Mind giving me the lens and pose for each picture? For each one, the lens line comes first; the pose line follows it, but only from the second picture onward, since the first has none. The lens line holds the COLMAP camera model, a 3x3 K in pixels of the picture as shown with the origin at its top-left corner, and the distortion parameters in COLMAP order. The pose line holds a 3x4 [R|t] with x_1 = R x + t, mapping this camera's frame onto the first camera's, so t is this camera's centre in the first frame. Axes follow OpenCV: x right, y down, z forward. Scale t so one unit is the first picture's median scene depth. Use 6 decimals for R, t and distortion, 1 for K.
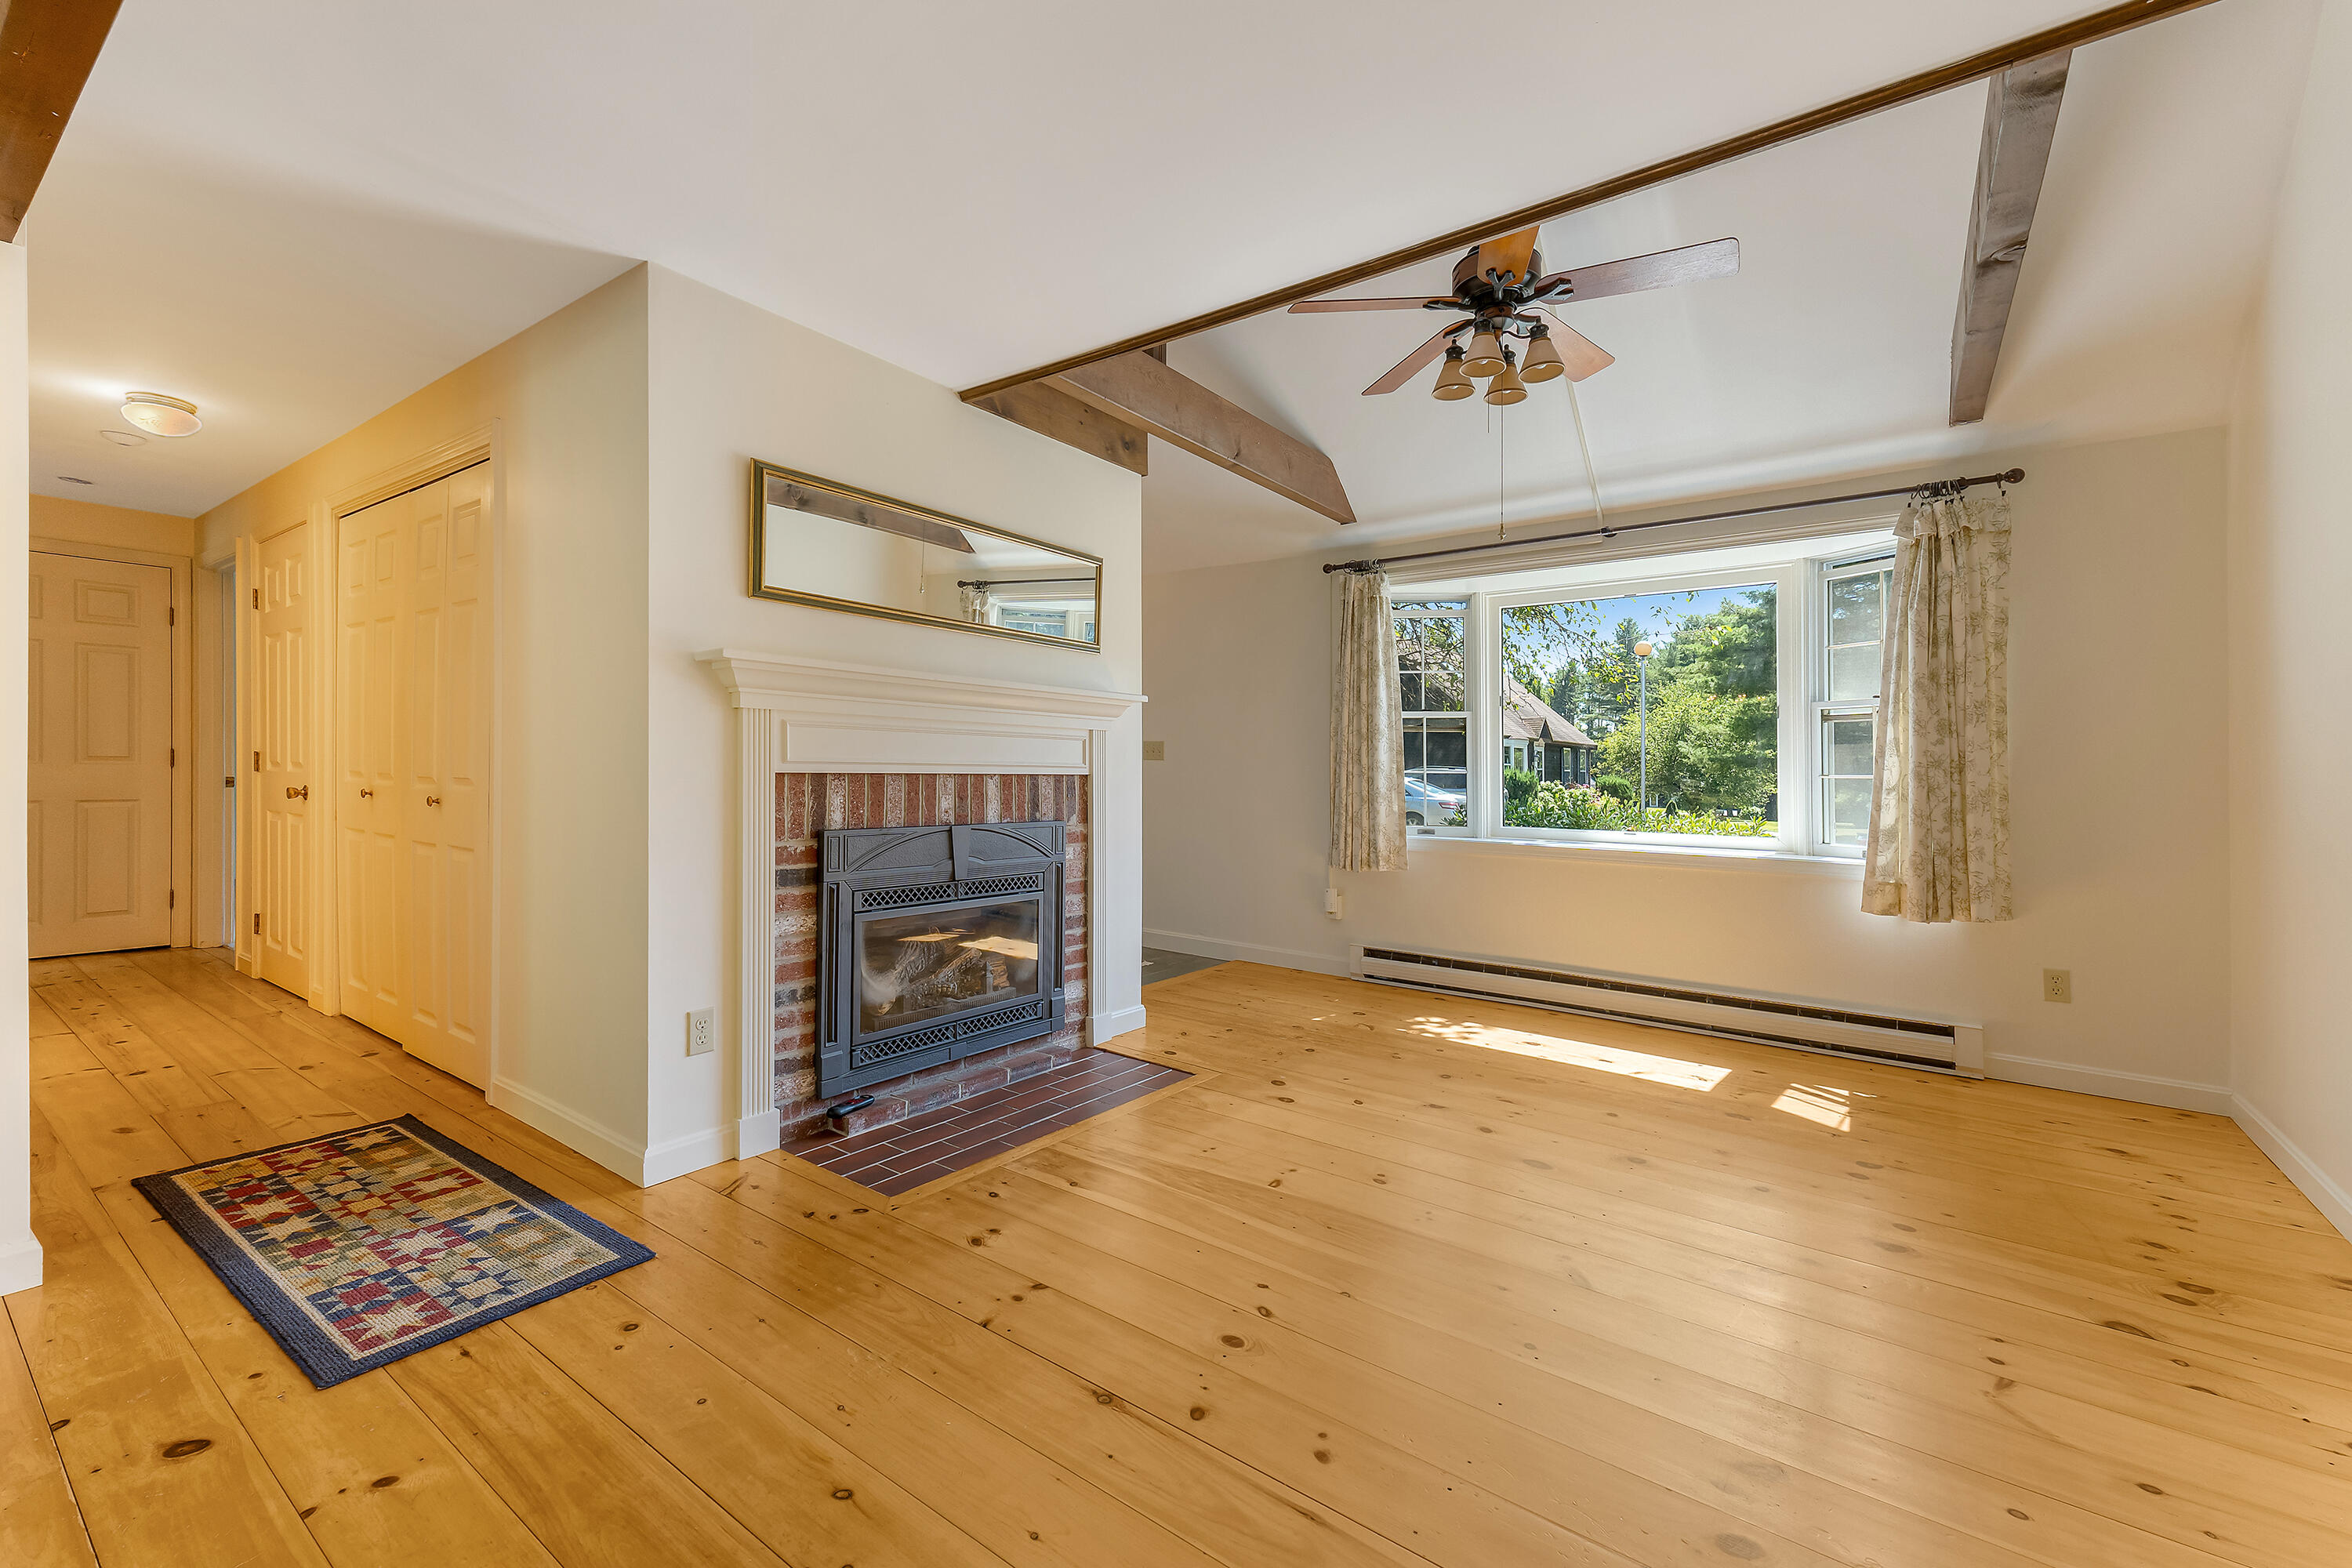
lens RADIAL K [[980.9, 0, 1173.9], [0, 980.9, 775.6], [0, 0, 1]] dist [0.010243, 0.000225]
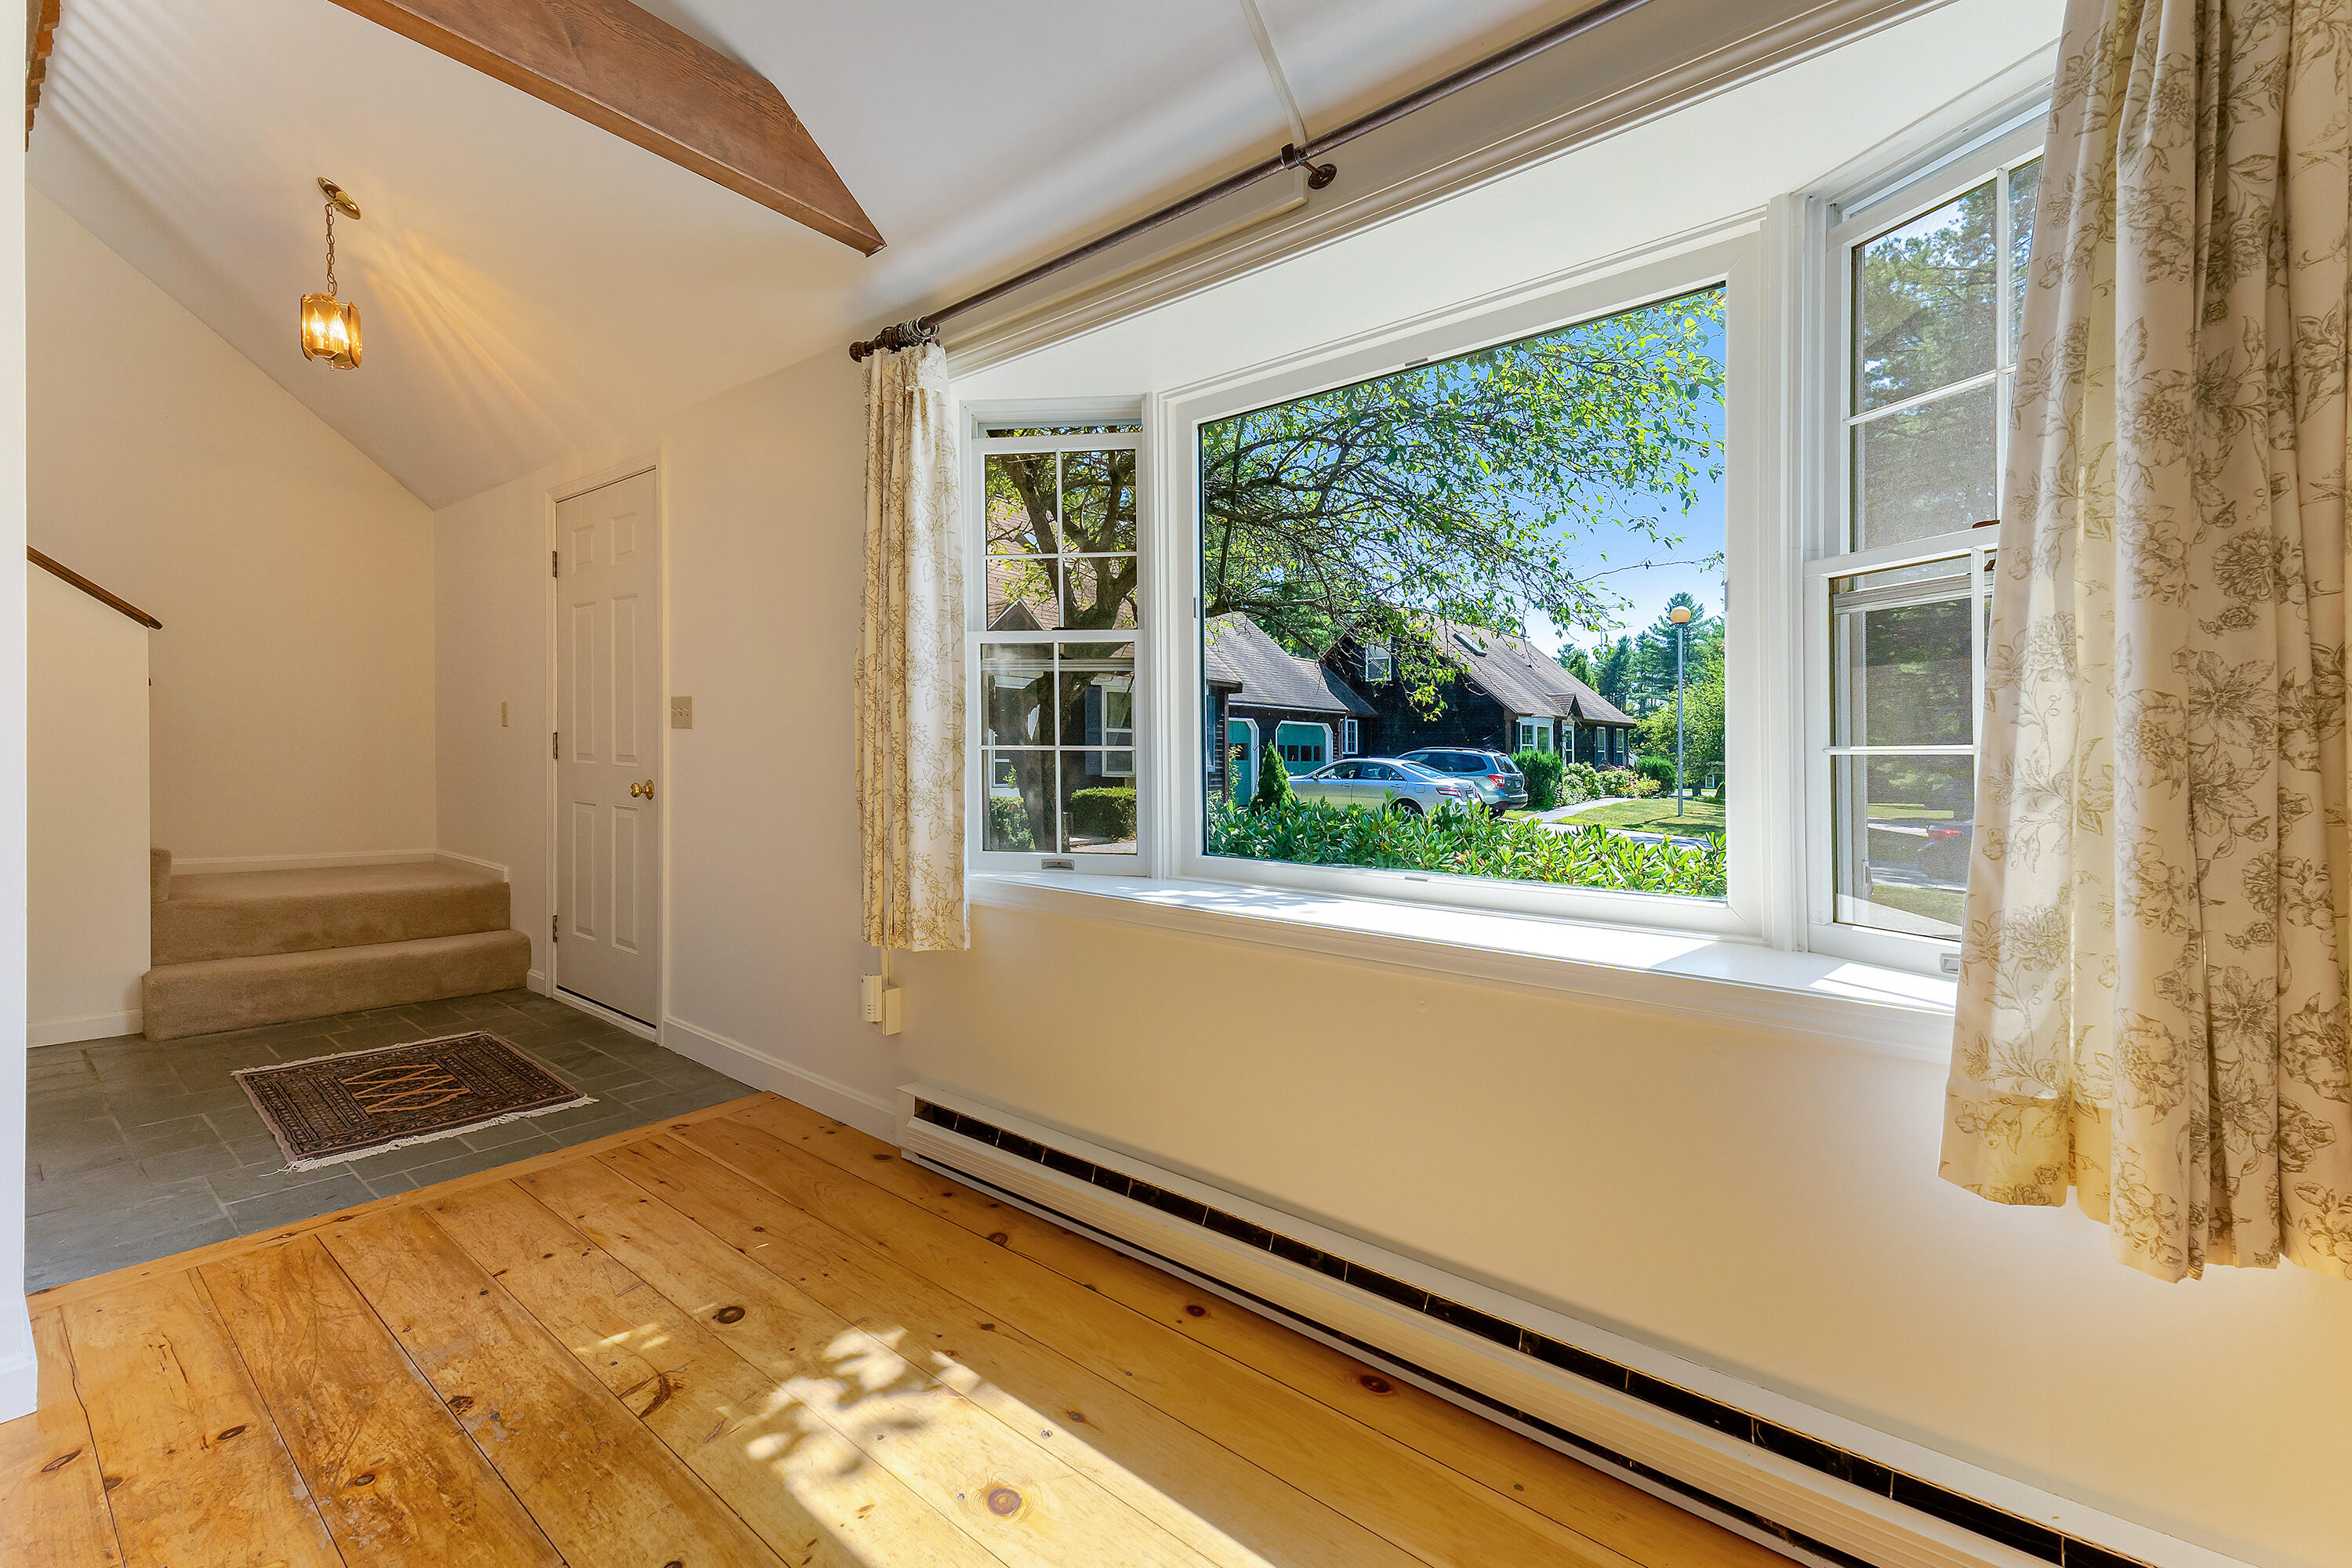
lens RADIAL K [[980.9, 0, 1165.6], [0, 980.9, 767.7], [0, 0, 1]] dist [0.010243, 0.000225]
pose [[0.998684, -0.004310, -0.051107, 0.446454], [0.004751, 0.999952, 0.008513, 0.003561], [0.051068, -0.008745, 0.998657, 0.643717]]
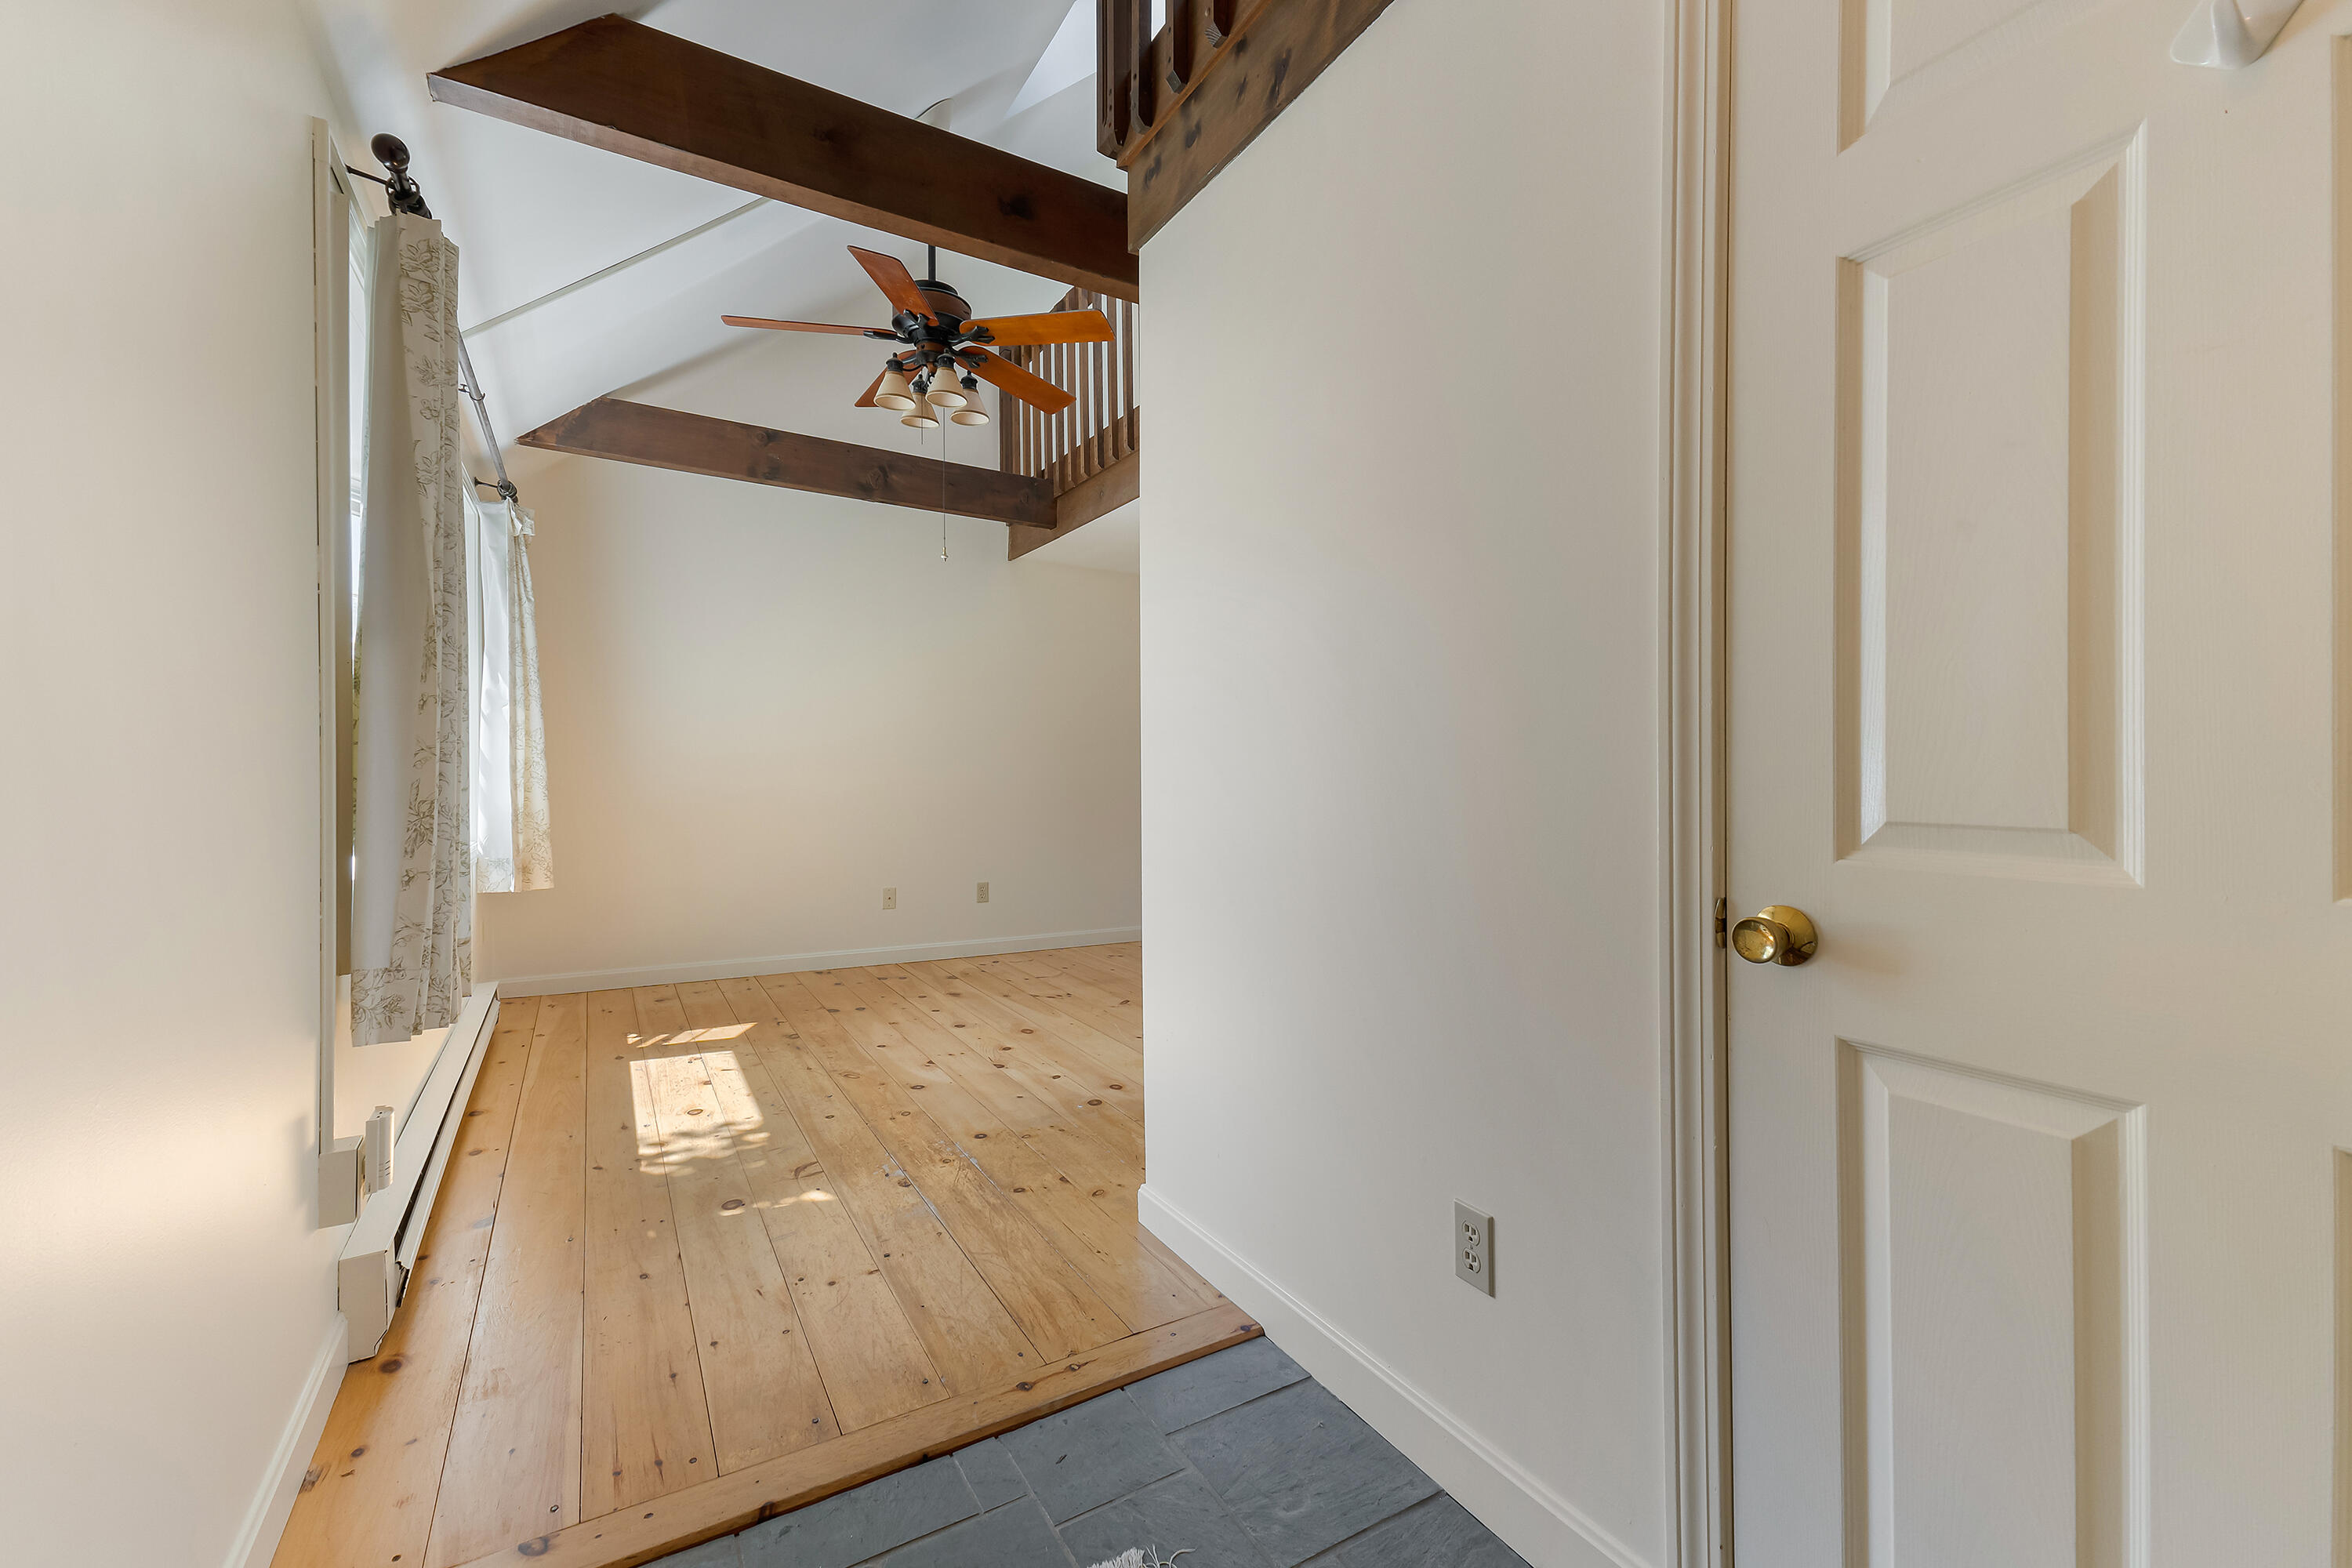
lens RADIAL K [[980.9, 0, 1171.7], [0, 980.9, 766.3], [0, 0, 1]] dist [0.010243, 0.000225]
pose [[-0.917239, -0.036216, 0.396688, -0.276457], [-0.030362, 0.999318, 0.021028, -0.027892], [-0.397178, 0.007243, -0.917713, 1.559766]]
